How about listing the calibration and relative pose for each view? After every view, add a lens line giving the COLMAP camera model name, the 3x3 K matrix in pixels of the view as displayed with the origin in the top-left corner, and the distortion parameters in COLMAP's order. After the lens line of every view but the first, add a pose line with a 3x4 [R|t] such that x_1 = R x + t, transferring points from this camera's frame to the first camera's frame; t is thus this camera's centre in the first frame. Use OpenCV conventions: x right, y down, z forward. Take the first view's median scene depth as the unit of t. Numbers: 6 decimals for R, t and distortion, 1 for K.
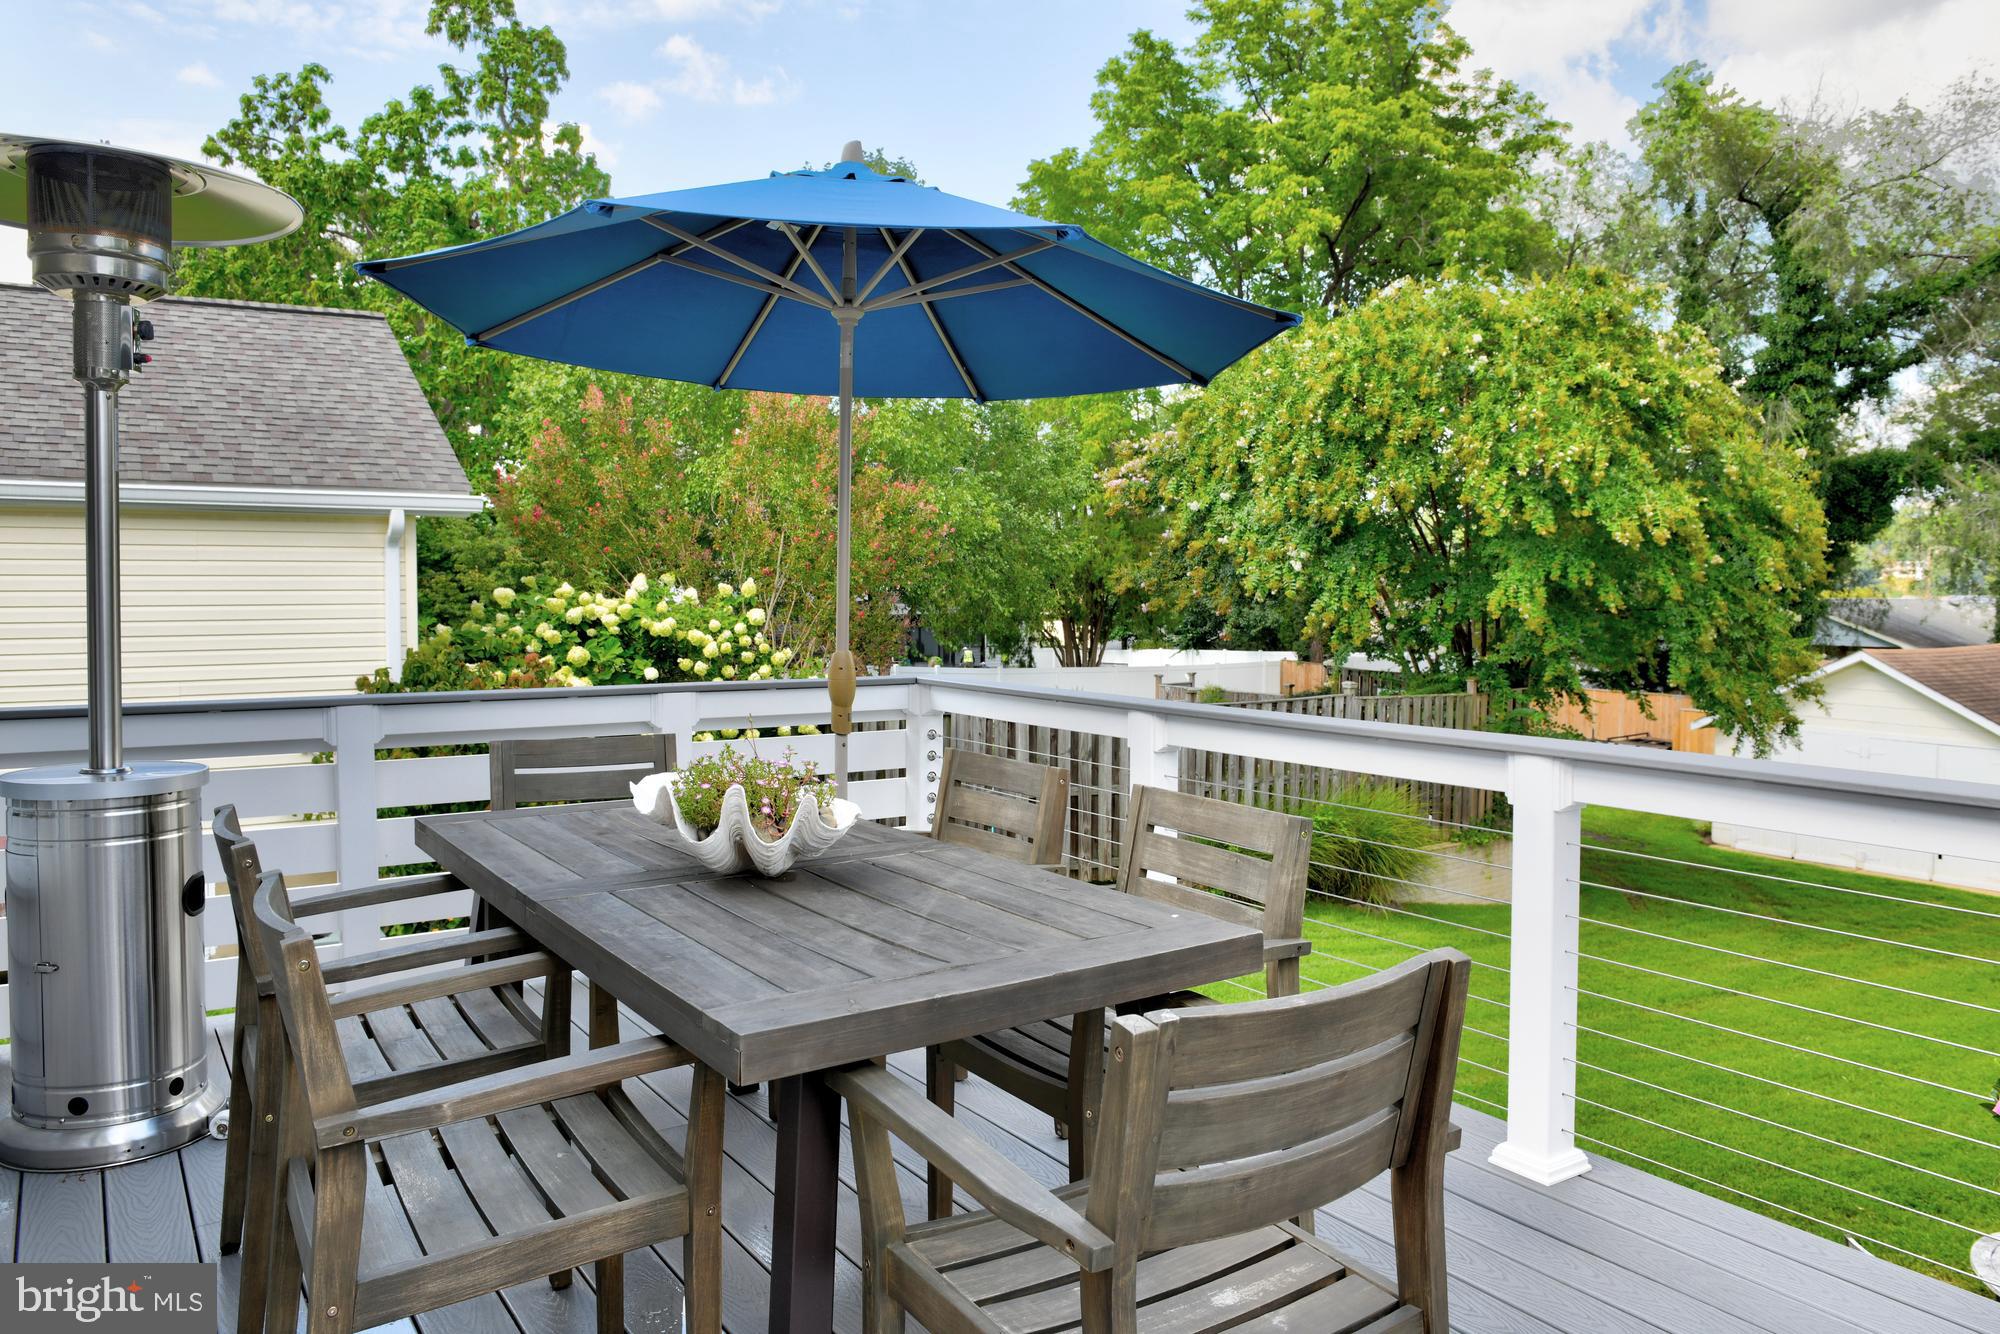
lens RADIAL K [[1413.1, 0, 995.1], [0, 1413.1, 653.4], [0, 0, 1]] dist [-0.003815, -0.001359]
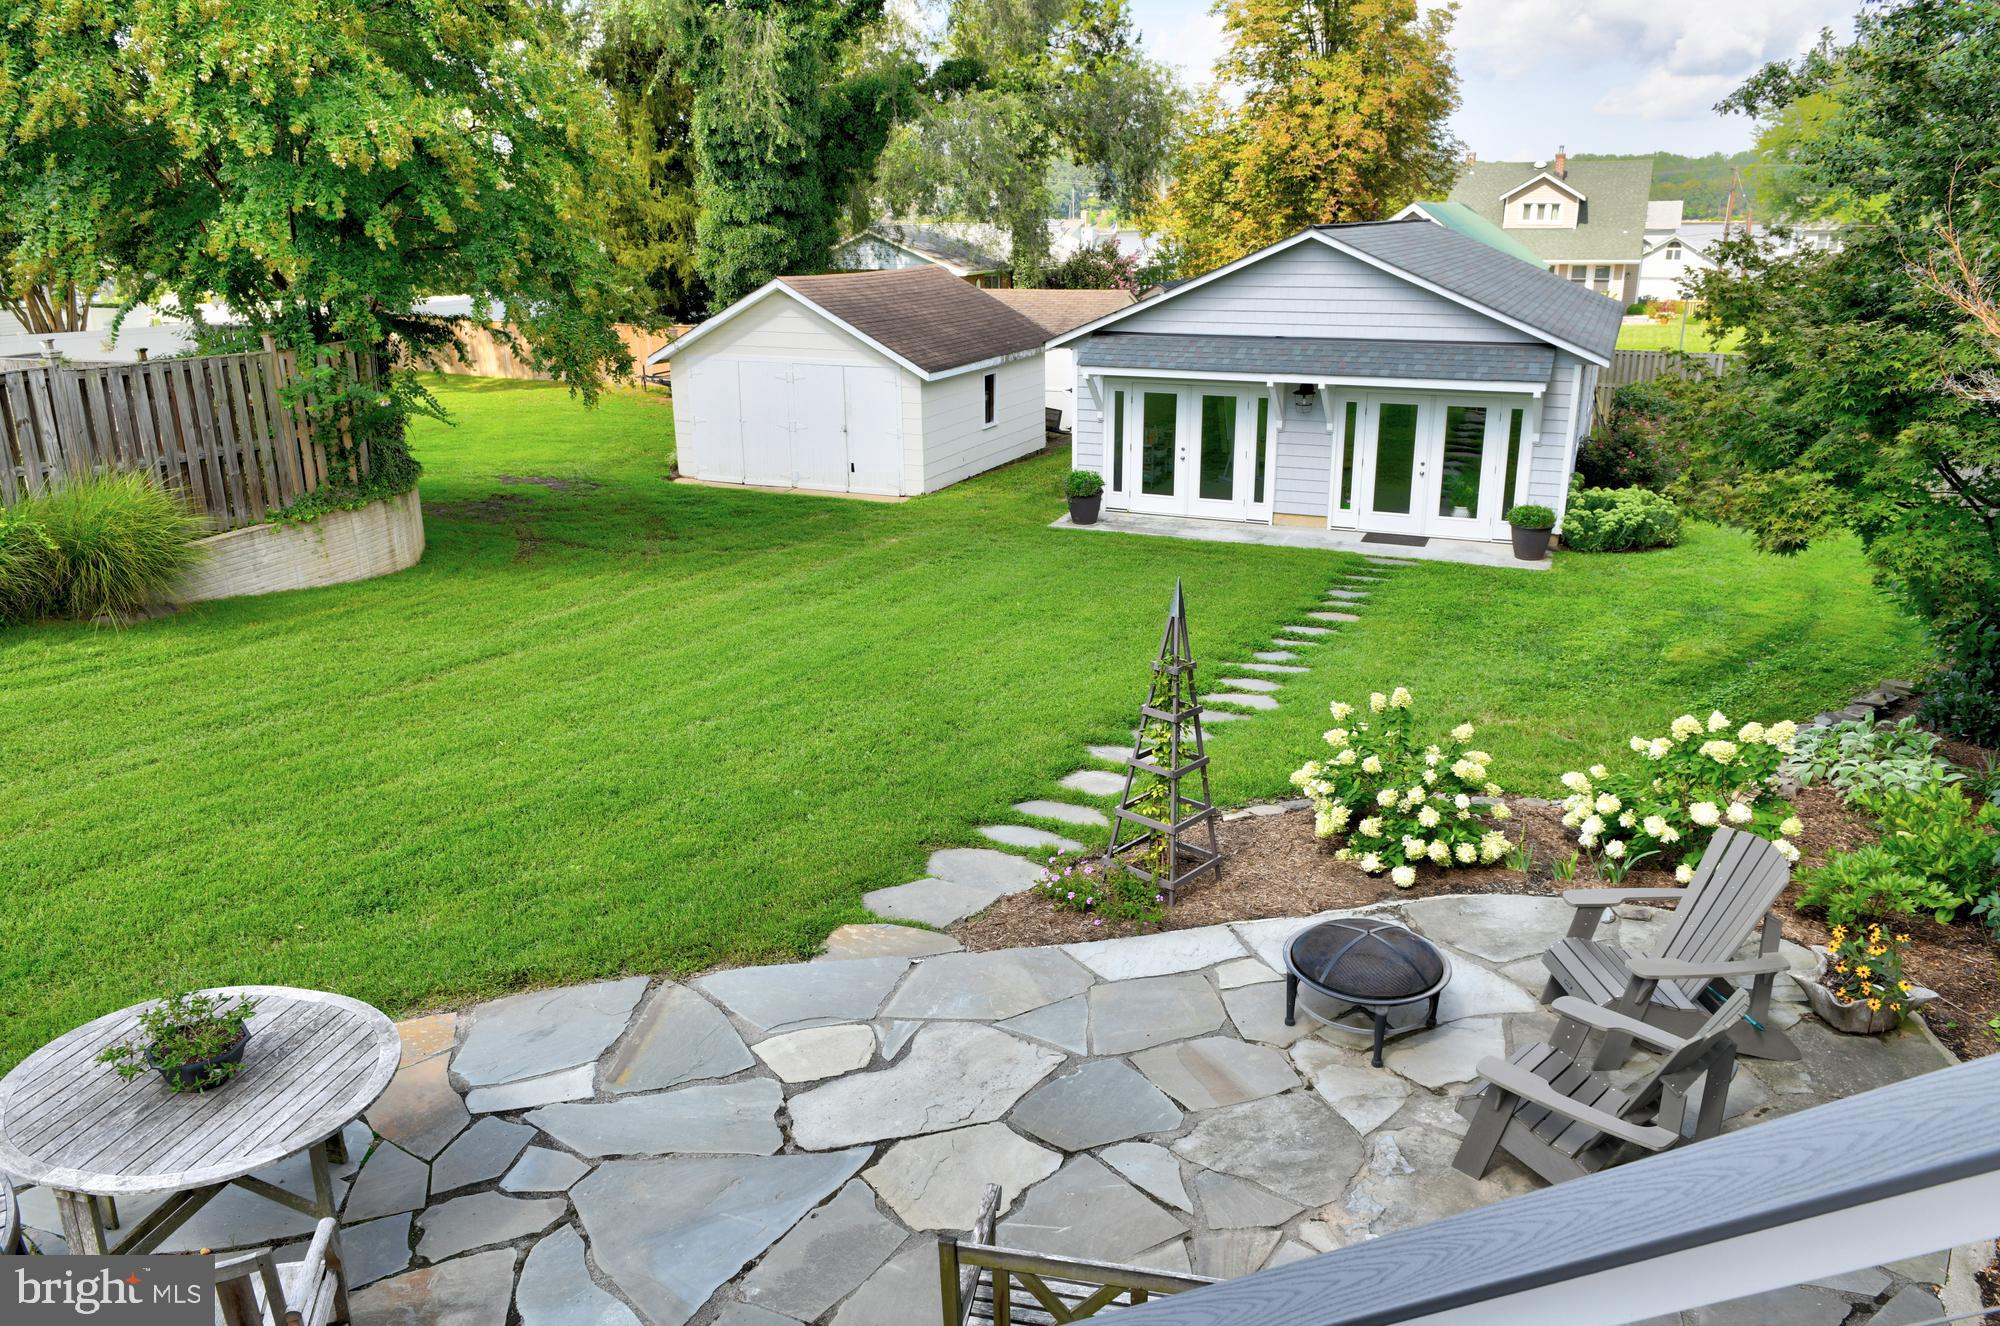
lens RADIAL K [[1383.0, 0, 983.1], [0, 1383.0, 663.1], [0, 0, 1]] dist [-0.009719, -0.011008]
pose [[0.855227, -0.173659, 0.488293, 0.199219], [0.040326, 0.961630, 0.271370, 0.000796], [-0.516683, -0.212391, 0.829415, 0.020541]]
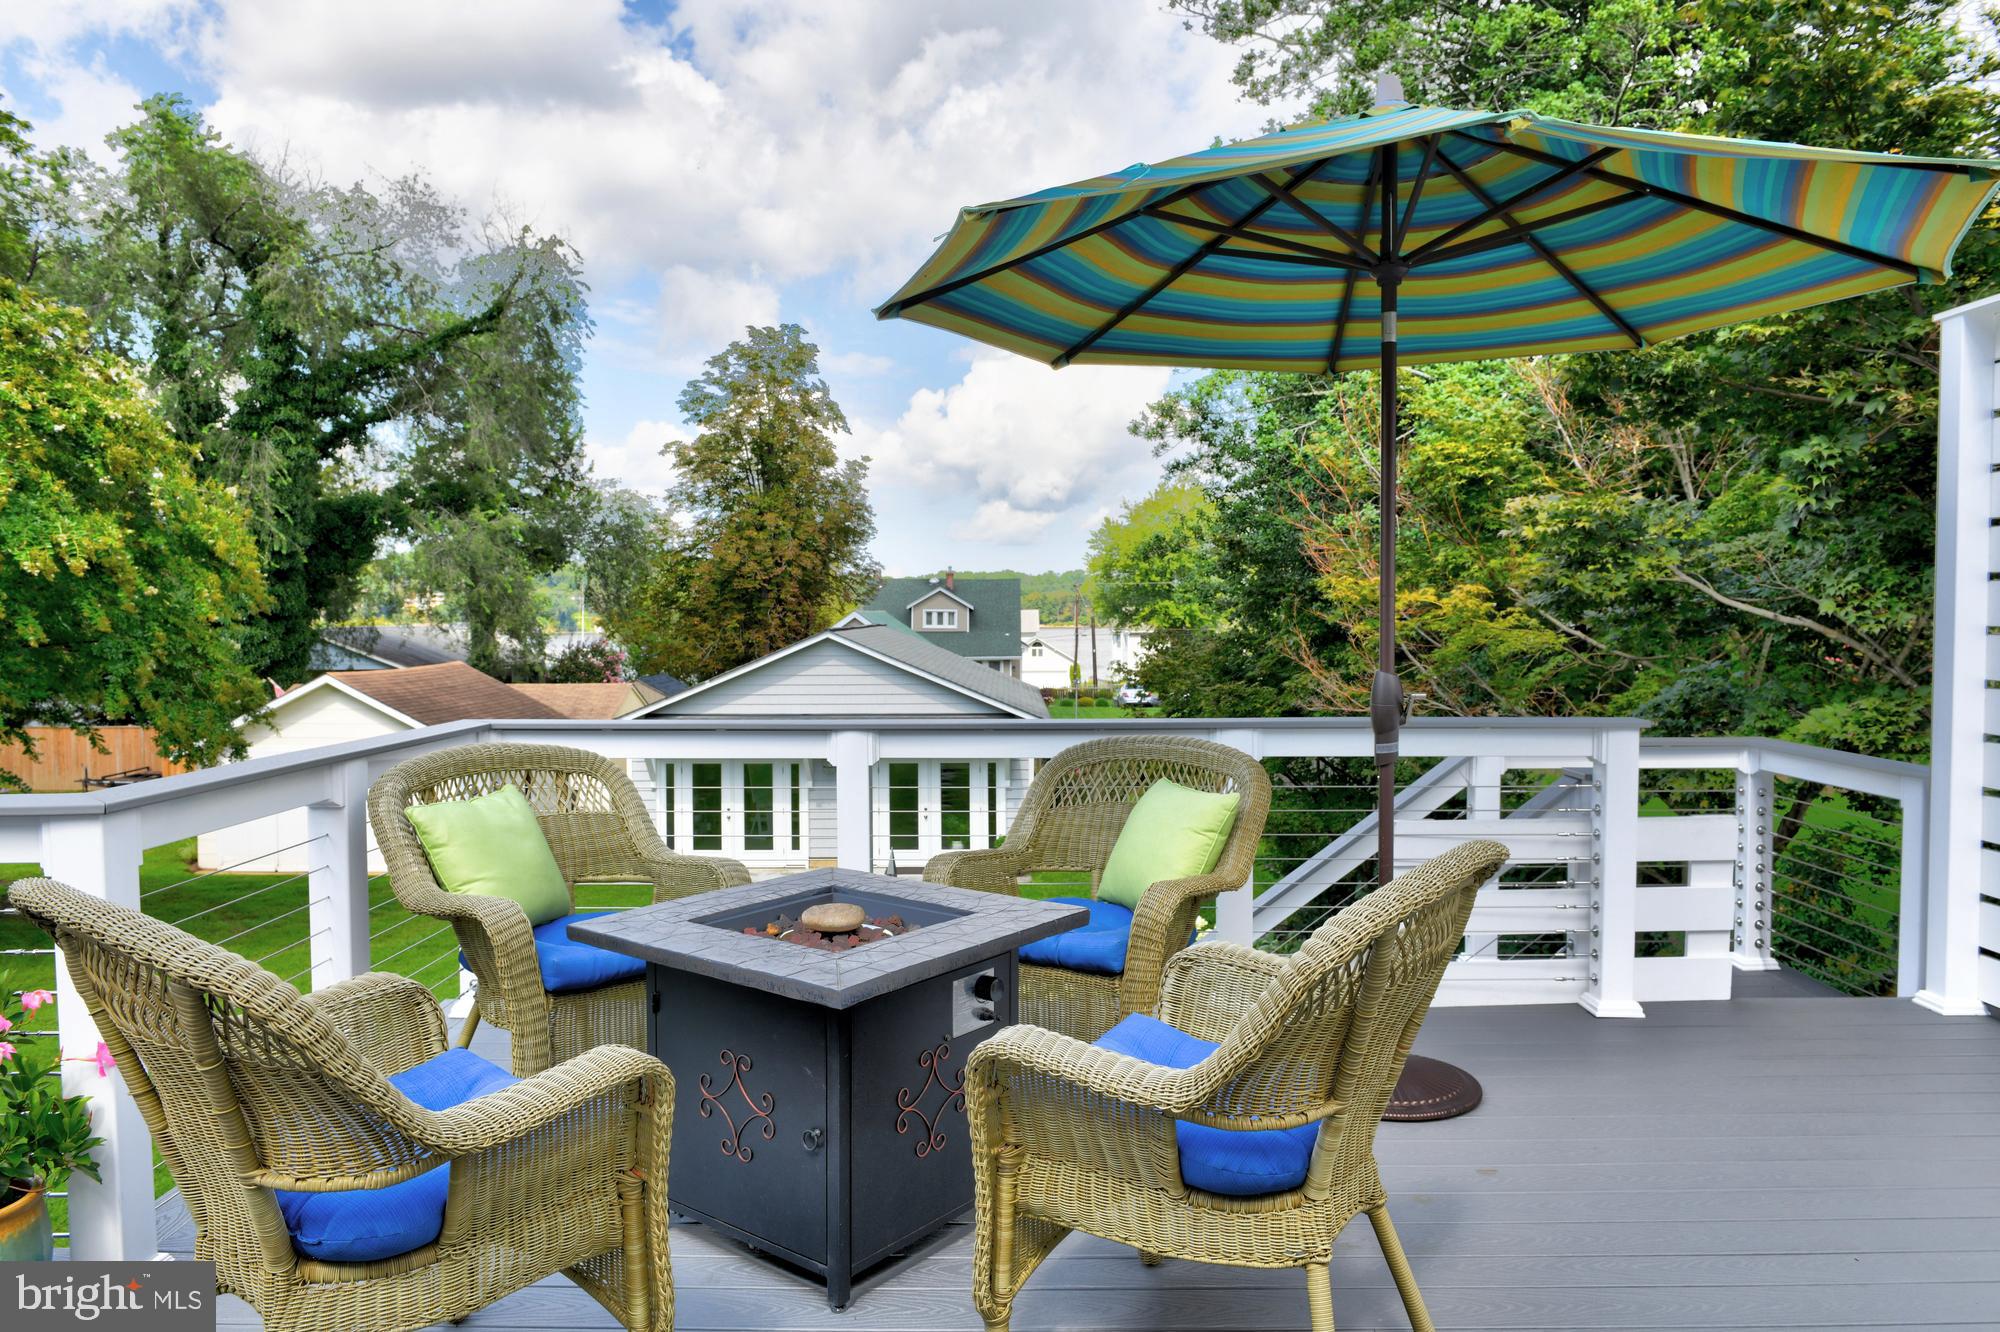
lens RADIAL K [[1361.1, 0, 1005.2], [0, 1361.1, 665.5], [0, 0, 1]] dist [-0.012242, -0.001144]
pose [[0.560898, -0.036927, 0.827061, 0.034321], [0.045913, 0.998855, 0.013460, 0.001313], [-0.826611, 0.030423, 0.561951, -0.035915]]
